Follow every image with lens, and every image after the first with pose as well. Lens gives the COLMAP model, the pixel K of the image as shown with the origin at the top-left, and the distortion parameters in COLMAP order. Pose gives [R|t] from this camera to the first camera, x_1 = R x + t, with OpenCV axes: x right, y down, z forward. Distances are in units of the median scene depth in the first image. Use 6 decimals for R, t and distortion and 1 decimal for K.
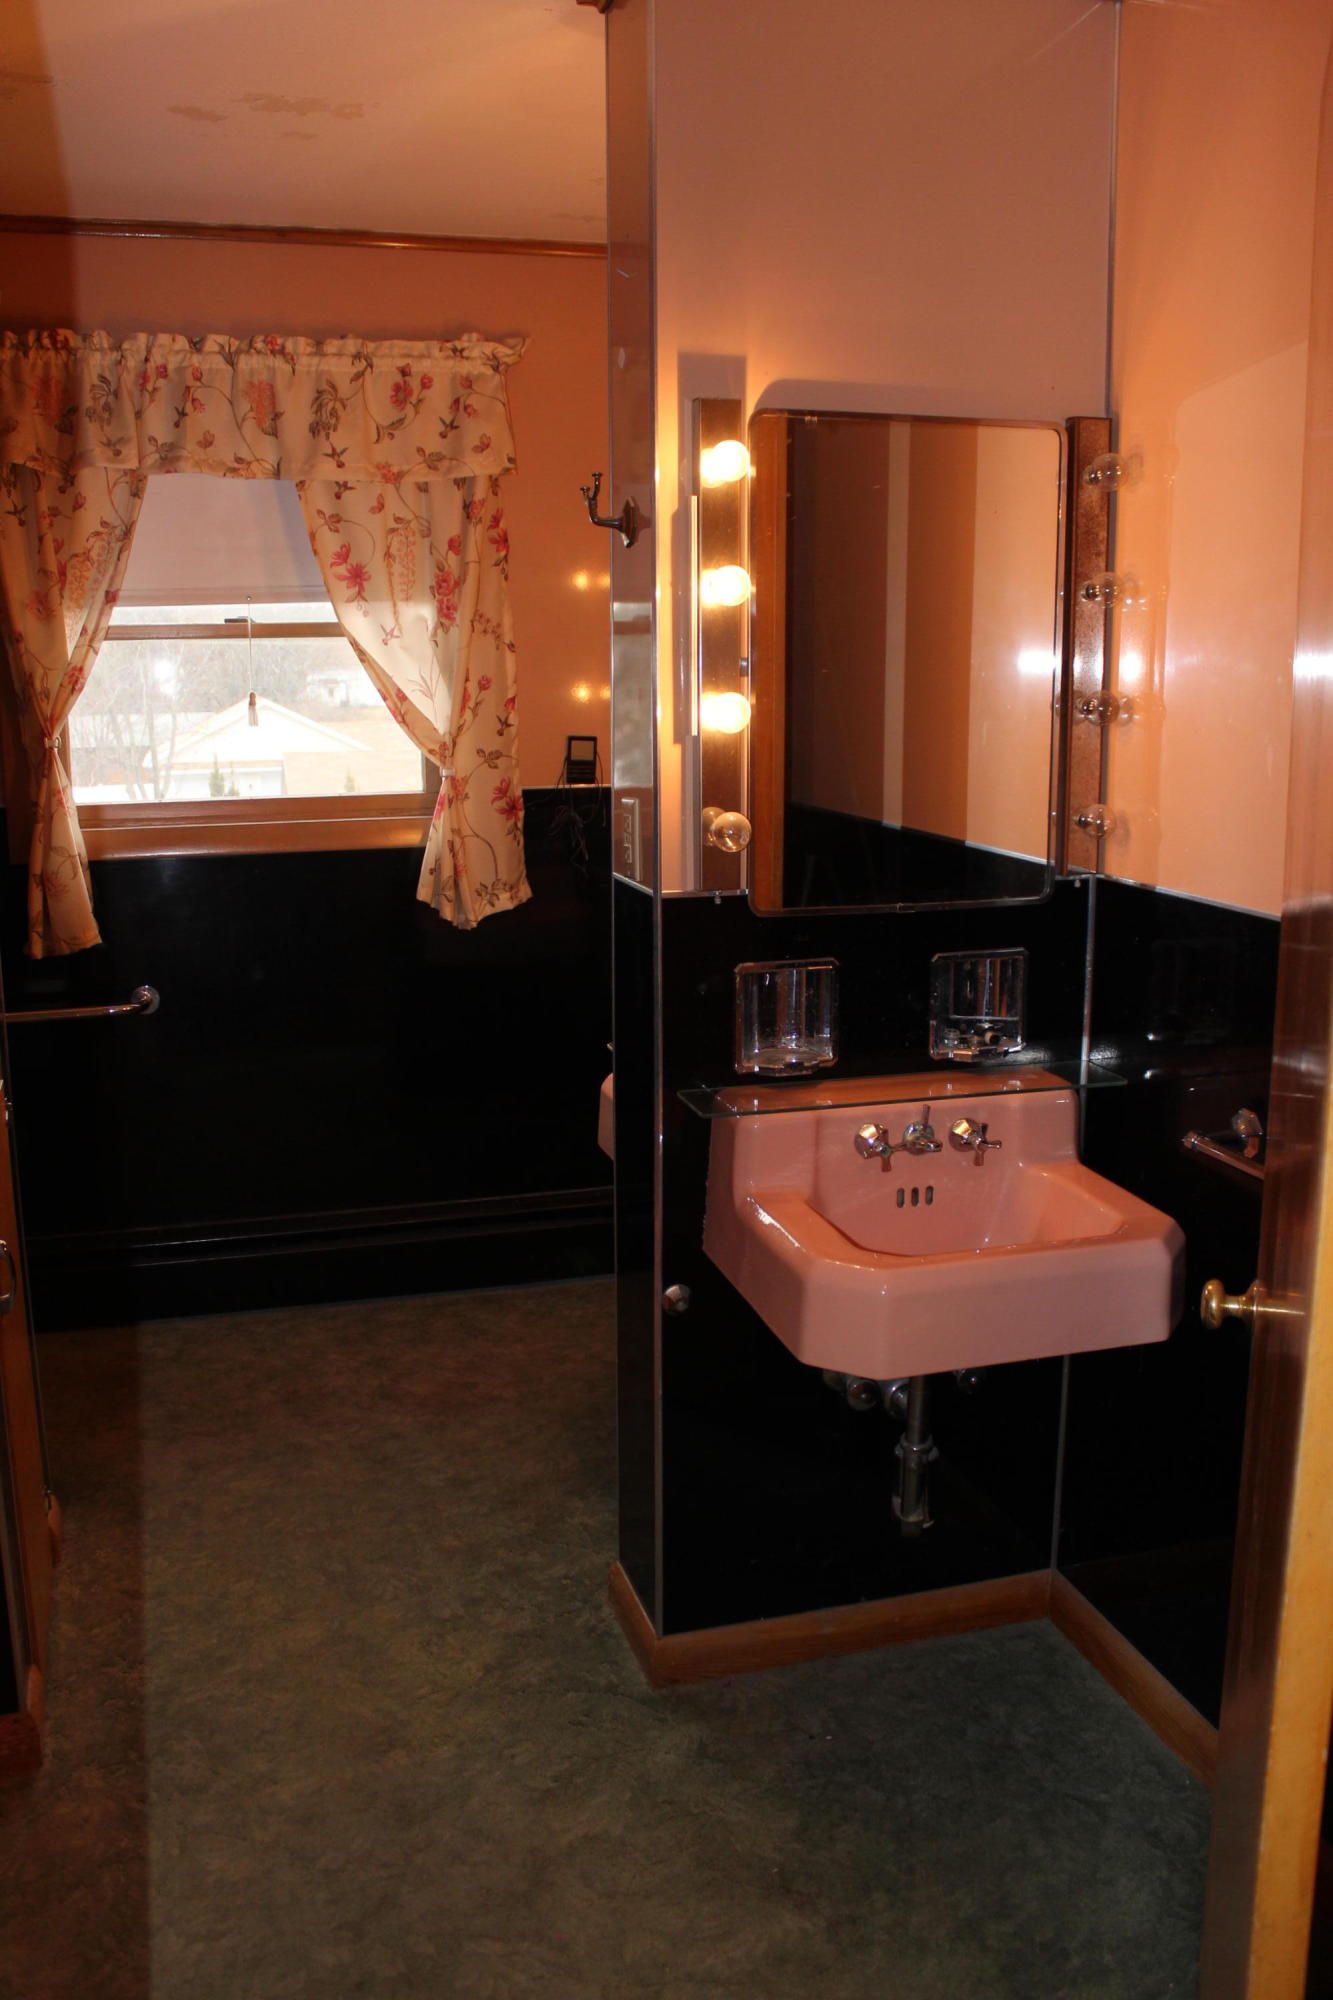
lens RADIAL K [[1680.1, 0, 664.2], [0, 1680.1, 982.5], [0, 0, 1]] dist [-0.159537, 0.154430]
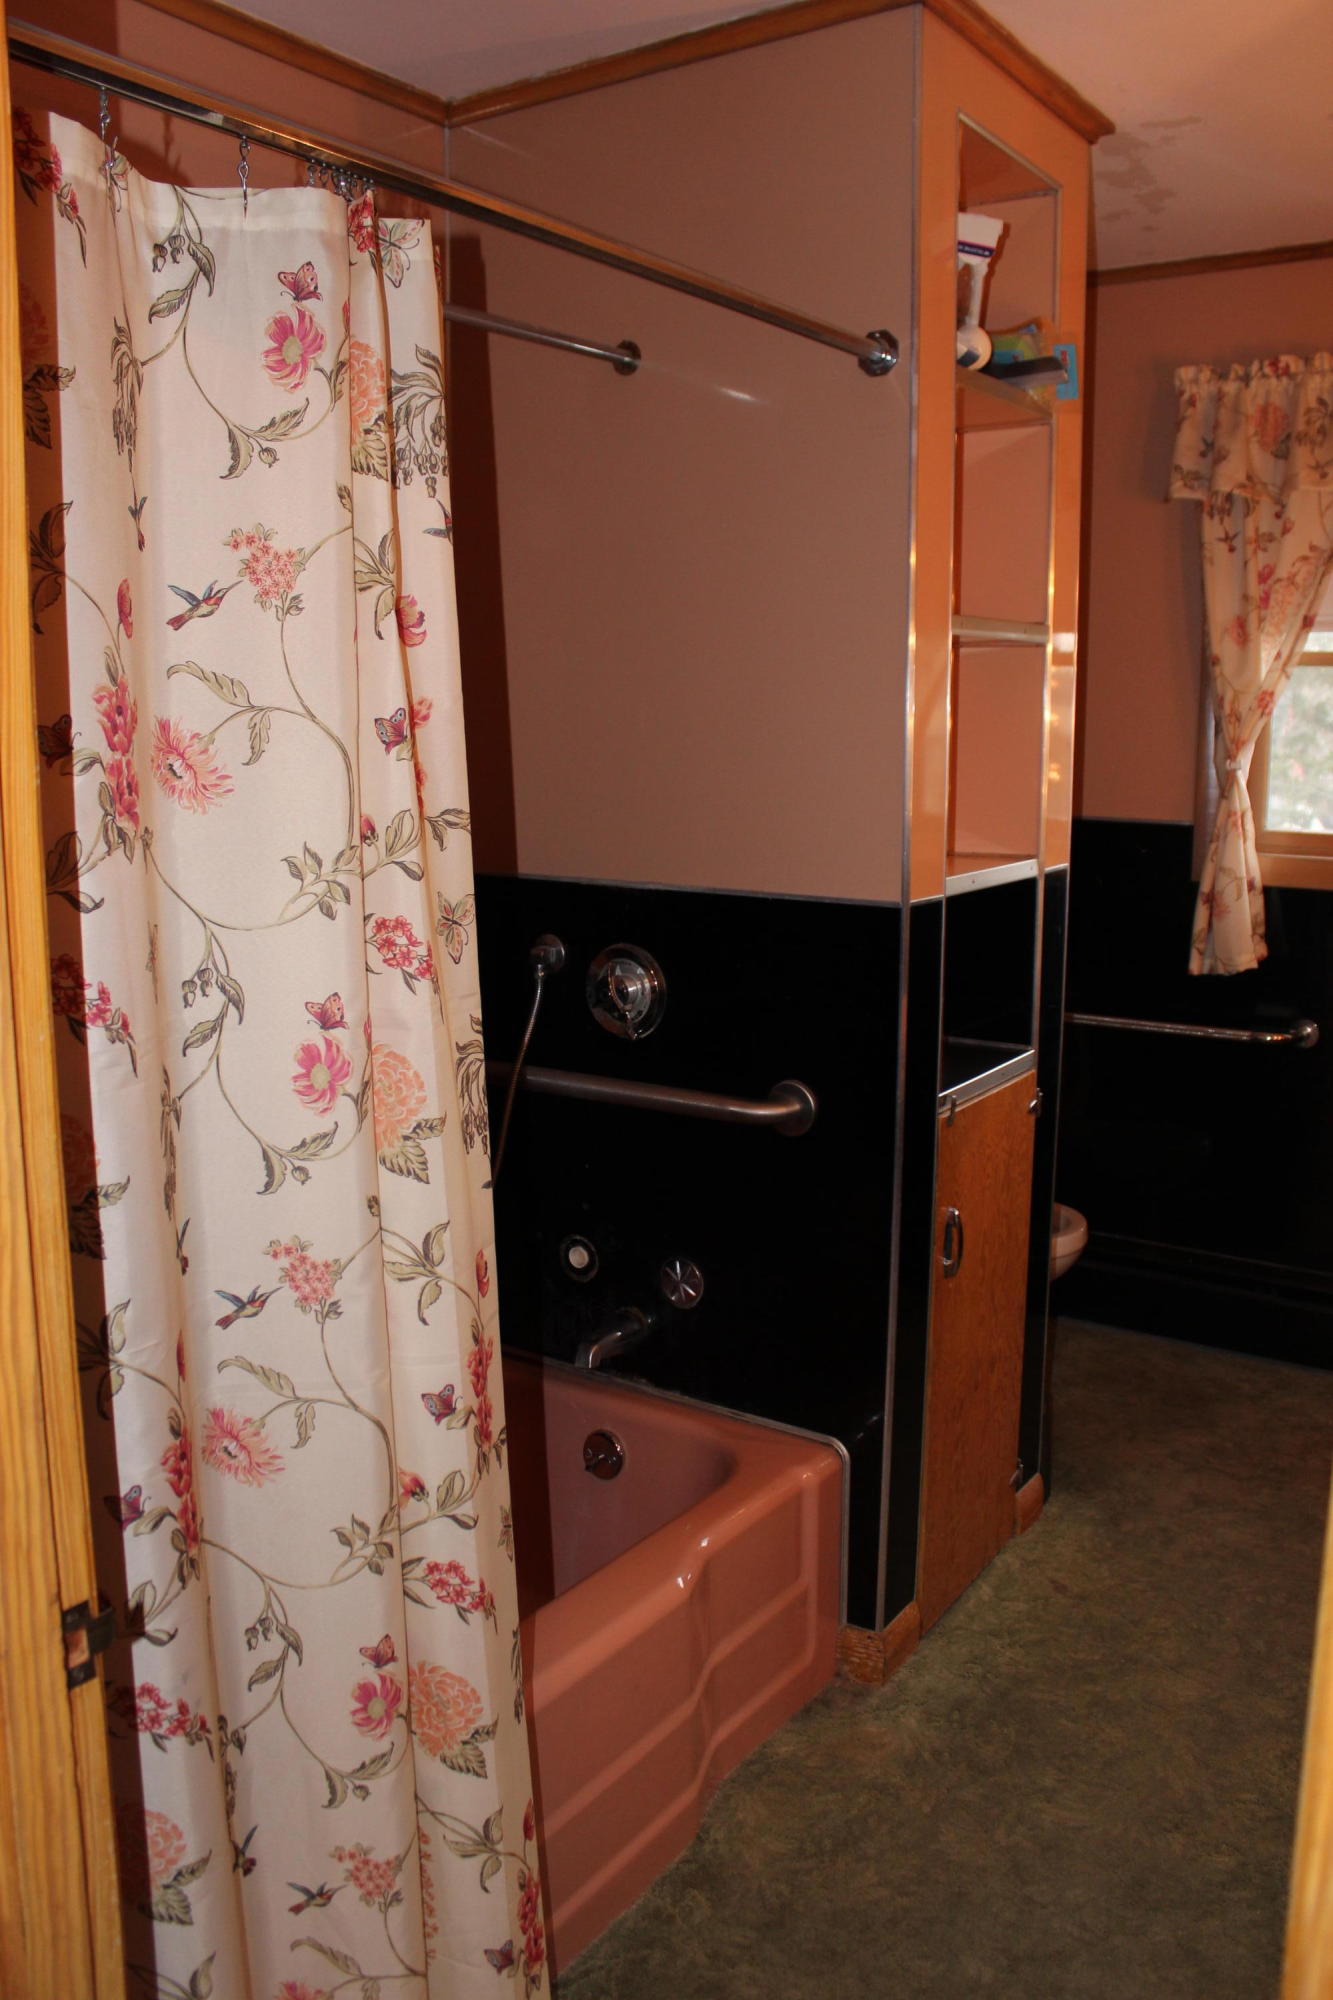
lens RADIAL K [[1680.1, 0, 664.2], [0, 1680.1, 982.5], [0, 0, 1]] dist [-0.159537, 0.154430]
pose [[0.644154, 0.135736, -0.752756, 0.187801], [-0.152054, 0.987211, 0.047897, -0.009180], [0.749630, 0.083606, 0.656555, 0.083577]]
